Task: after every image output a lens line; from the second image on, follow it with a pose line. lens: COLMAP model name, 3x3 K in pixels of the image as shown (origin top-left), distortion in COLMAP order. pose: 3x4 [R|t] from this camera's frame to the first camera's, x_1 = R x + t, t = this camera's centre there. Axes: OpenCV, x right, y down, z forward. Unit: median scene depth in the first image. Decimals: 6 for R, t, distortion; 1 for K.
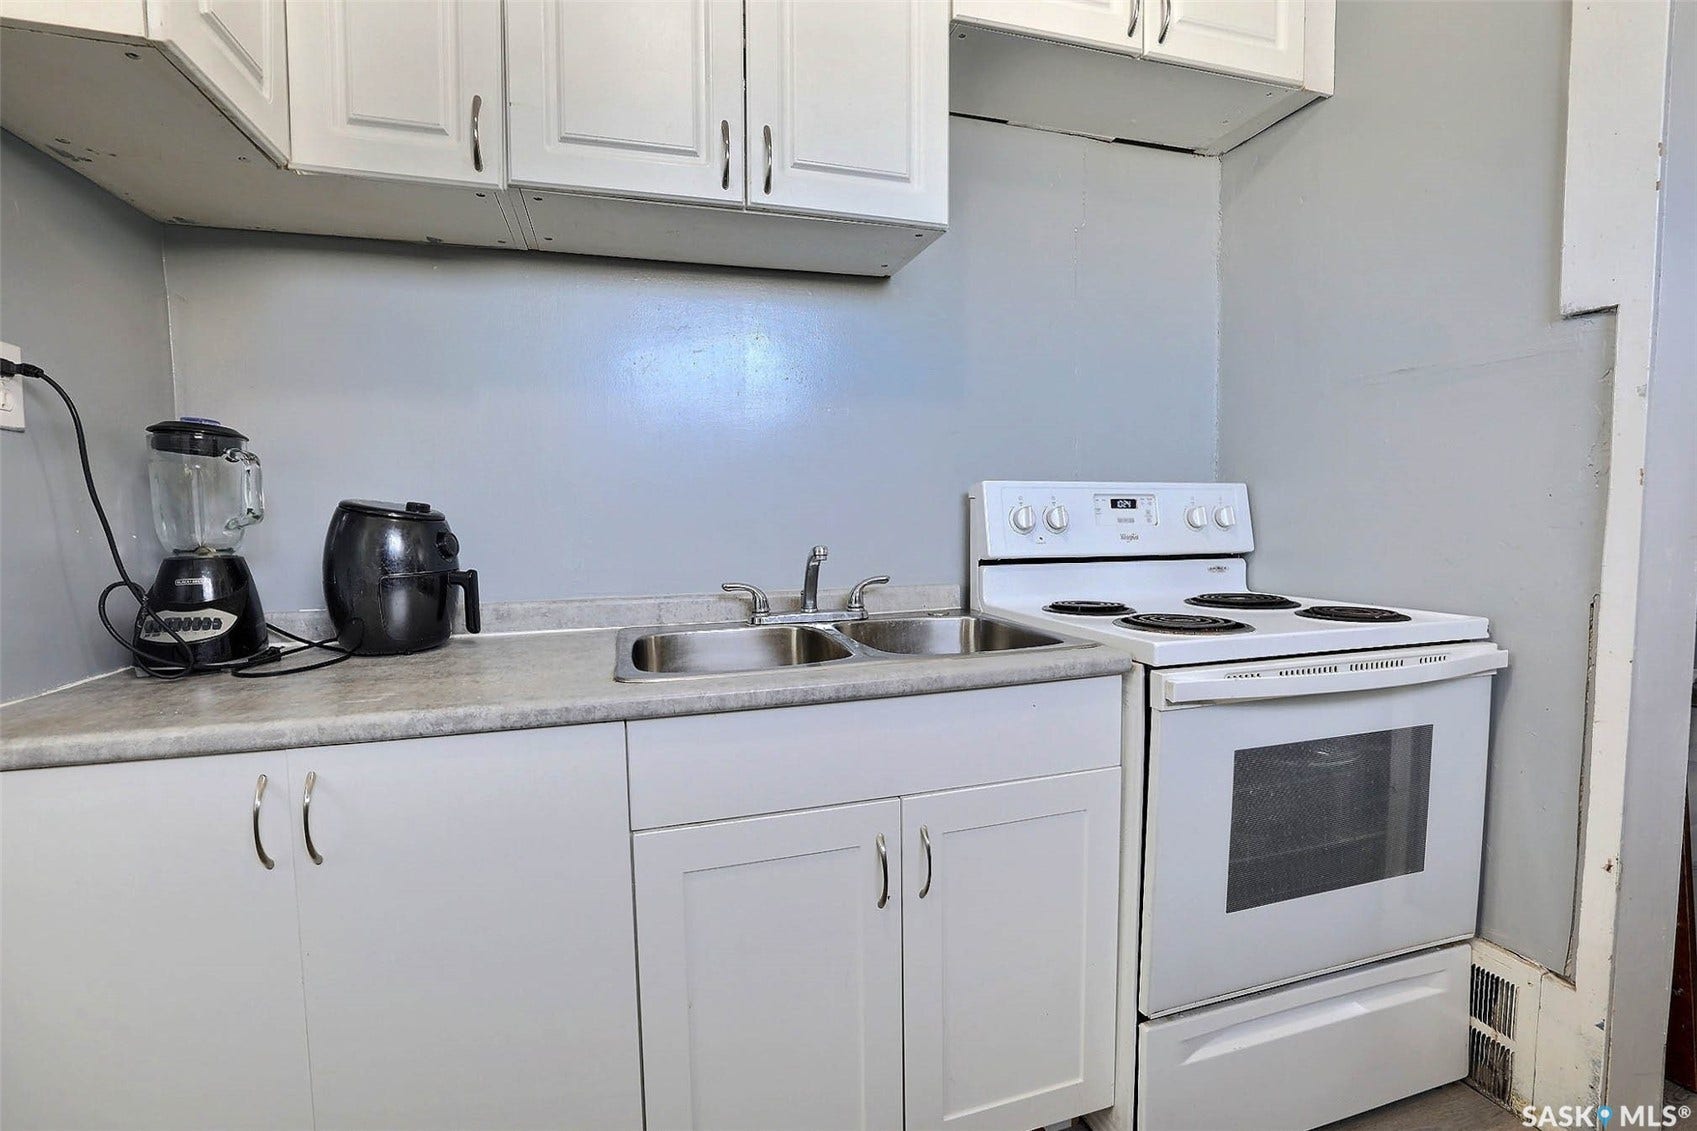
lens RADIAL K [[727.7, 0, 844.6], [0, 727.7, 559.3], [0, 0, 1]] dist [-0.042117, 0.013889]
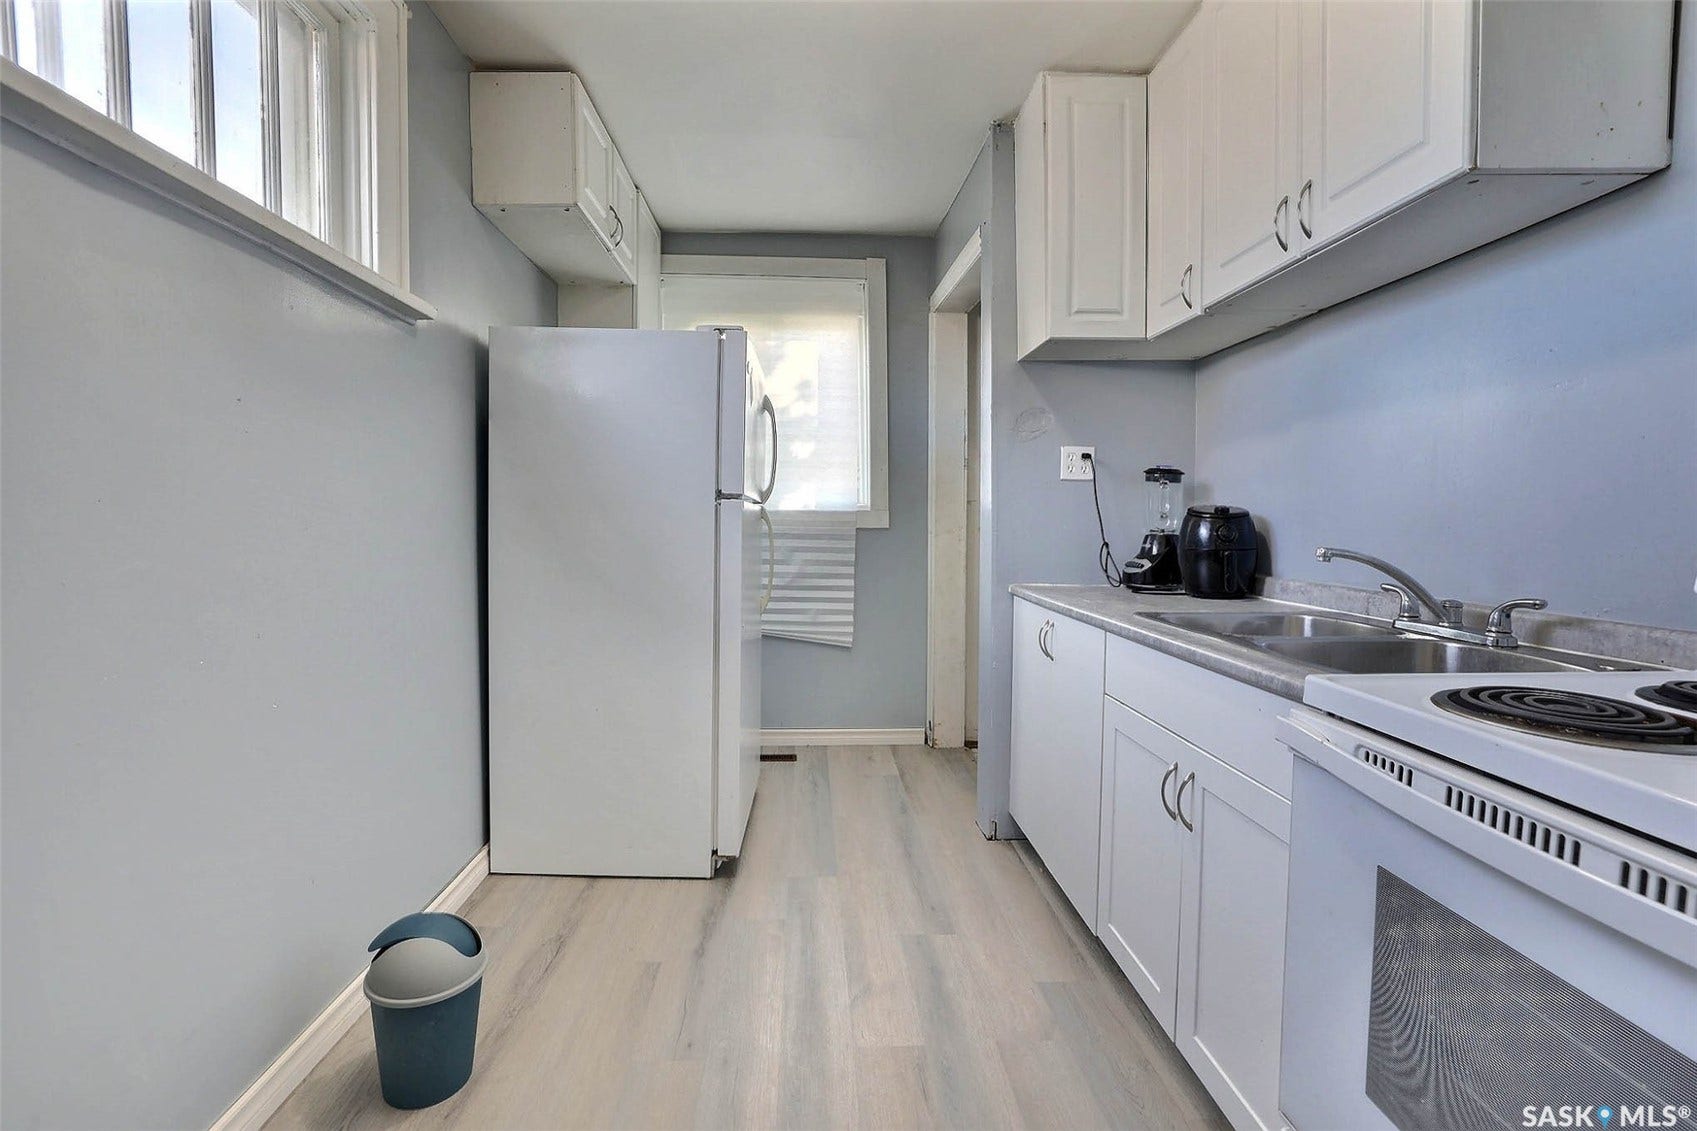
lens RADIAL K [[755.3, 0, 840.9], [0, 755.3, 551.9], [0, 0, 1]] dist [-0.032829, 0.017269]
pose [[-0.240442, 0.060320, -0.968788, 1.263070], [-0.048581, 0.996069, 0.074076, -0.064399], [0.969447, 0.064876, -0.236566, 0.593989]]
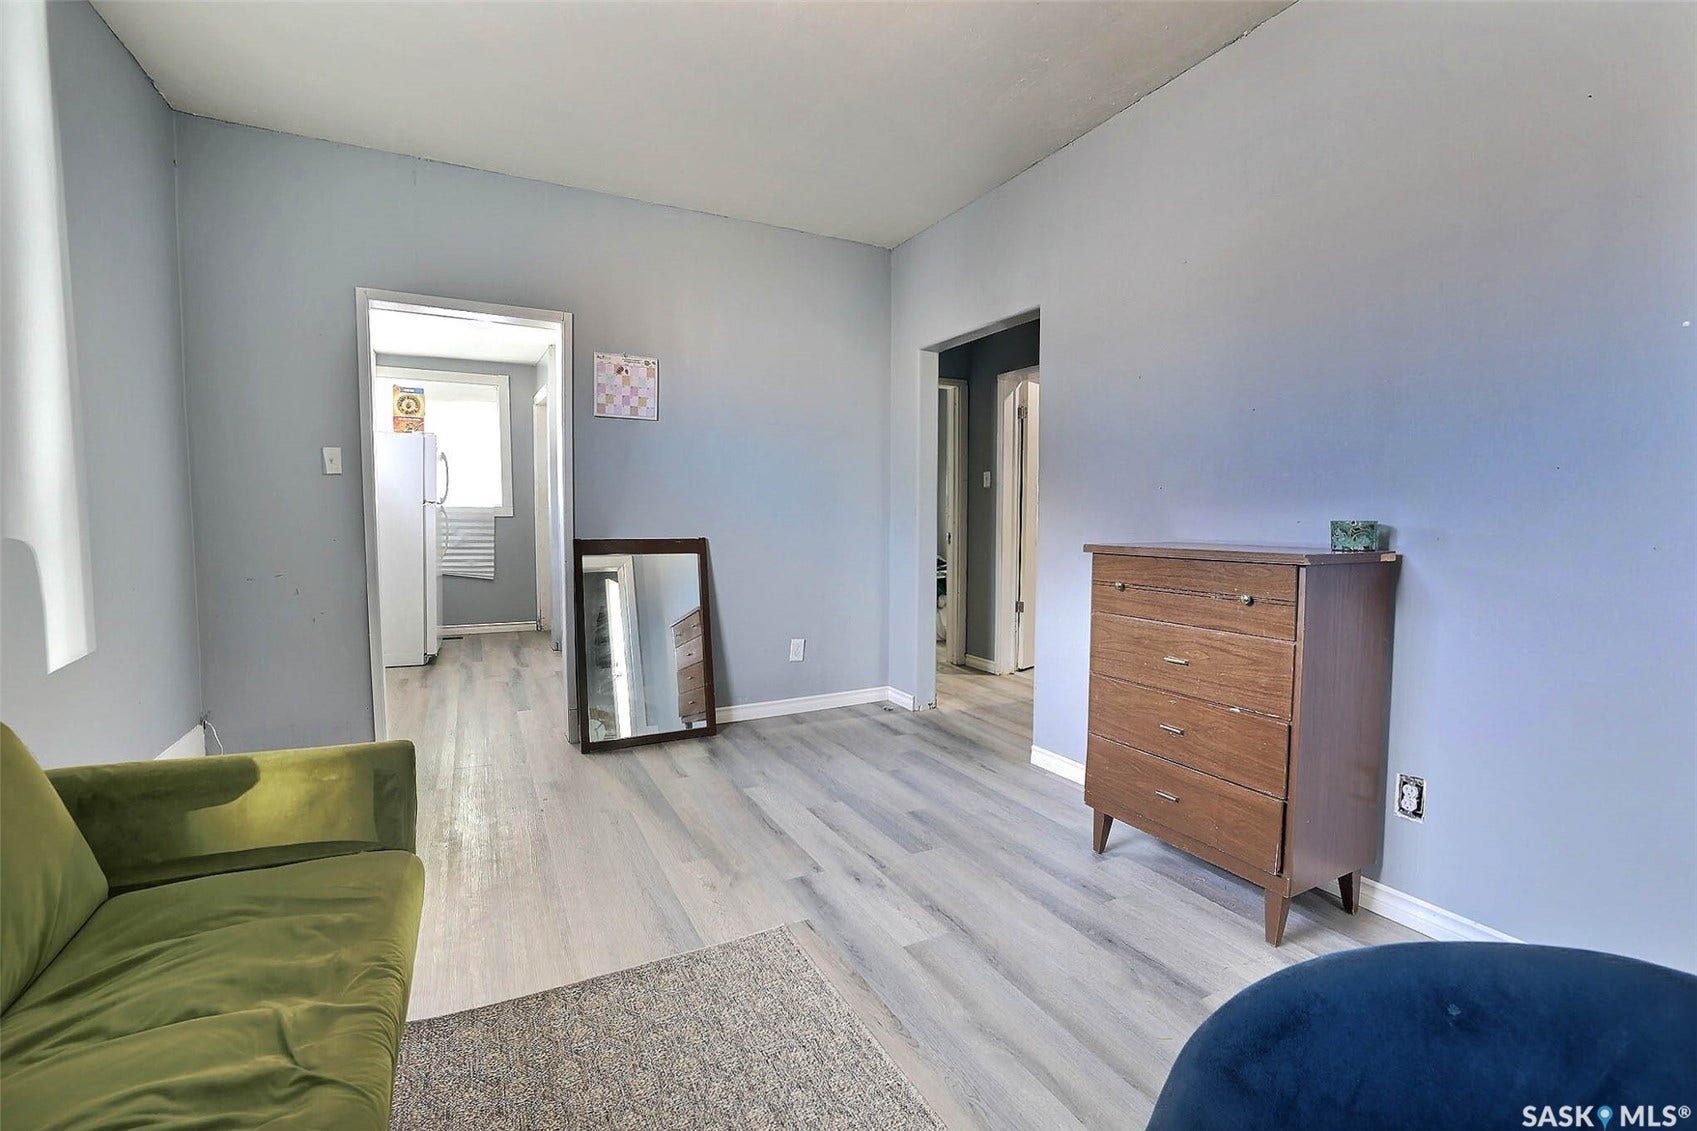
lens RADIAL K [[727.7, 0, 844.6], [0, 727.7, 559.3], [0, 0, 1]] dist [-0.042117, 0.013889]
pose [[0.189746, 0.088031, -0.977879, 3.919465], [-0.063186, 0.995003, 0.077312, -0.191987], [0.979798, 0.047119, 0.194360, 1.400245]]
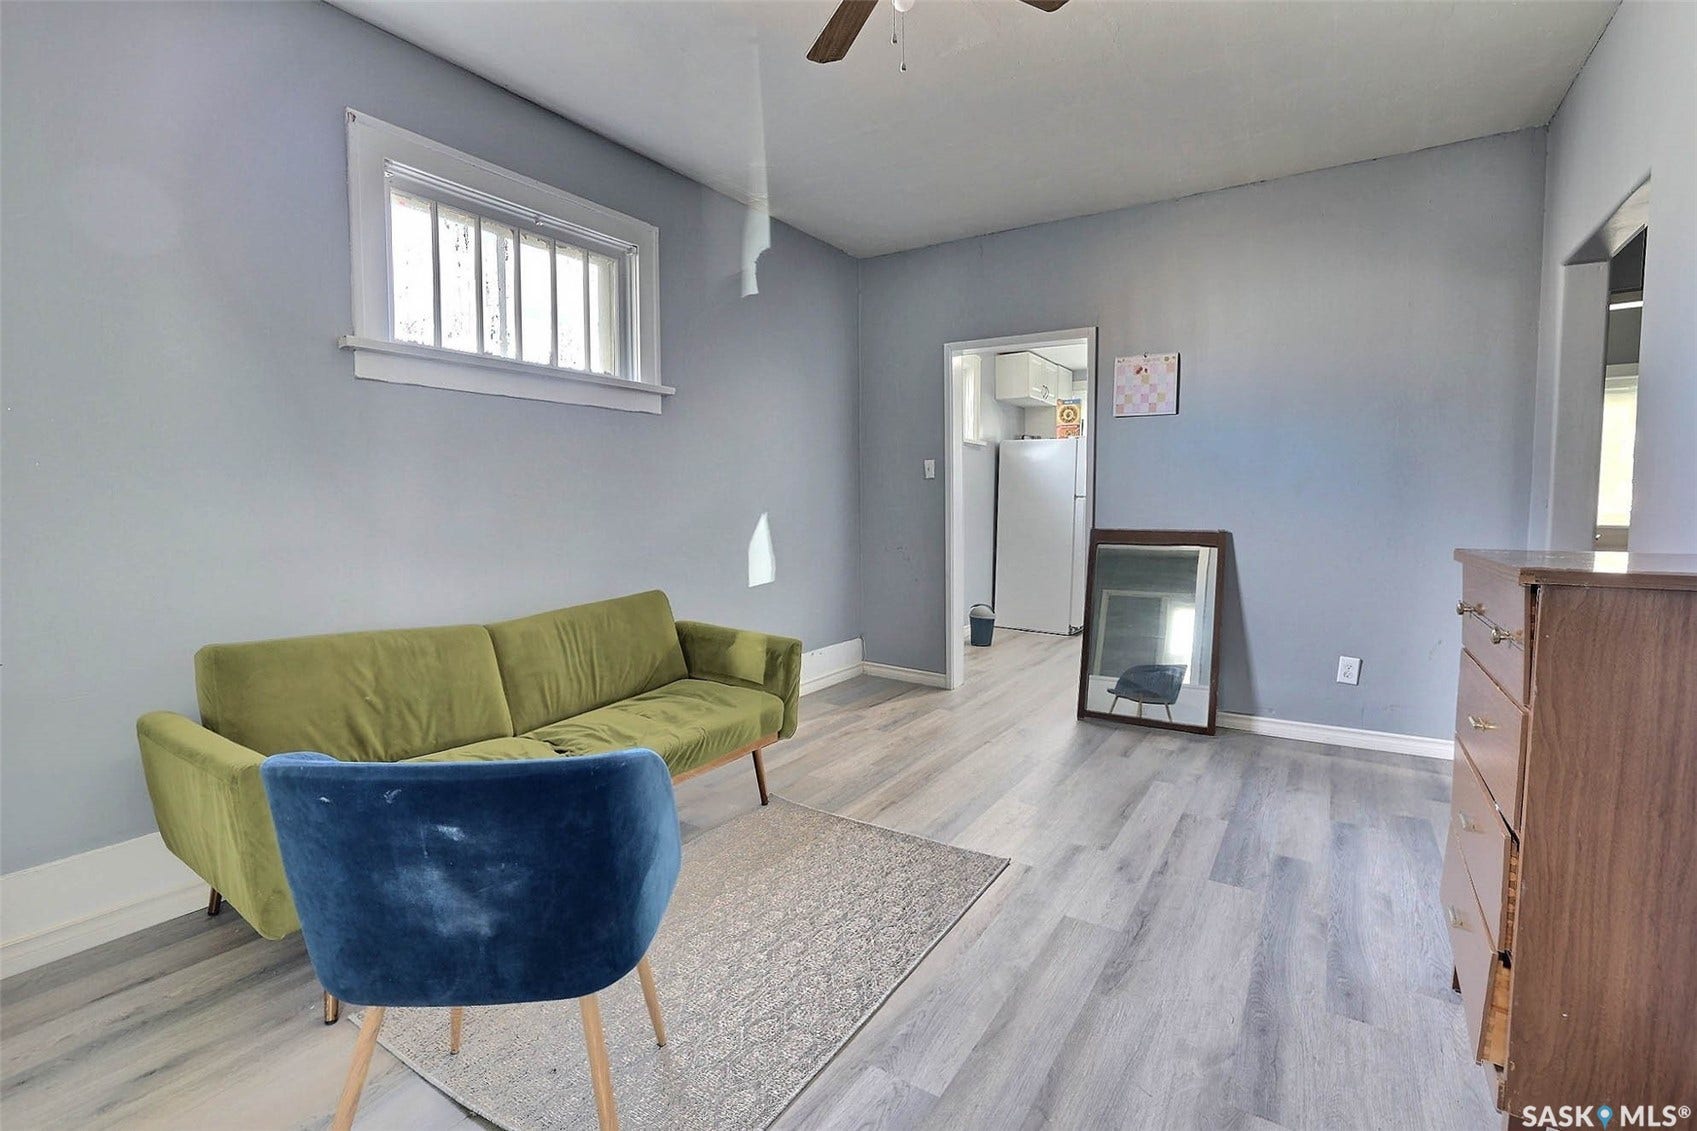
lens RADIAL K [[773.5, 0, 849.8], [0, 773.5, 550.9], [0, 0, 1]] dist [-0.032997, 0.019373]
pose [[-0.755468, 0.064999, -0.651953, 3.953467], [-0.016969, 0.992792, 0.118644, -0.265921], [0.654966, 0.100694, -0.748920, 2.670895]]
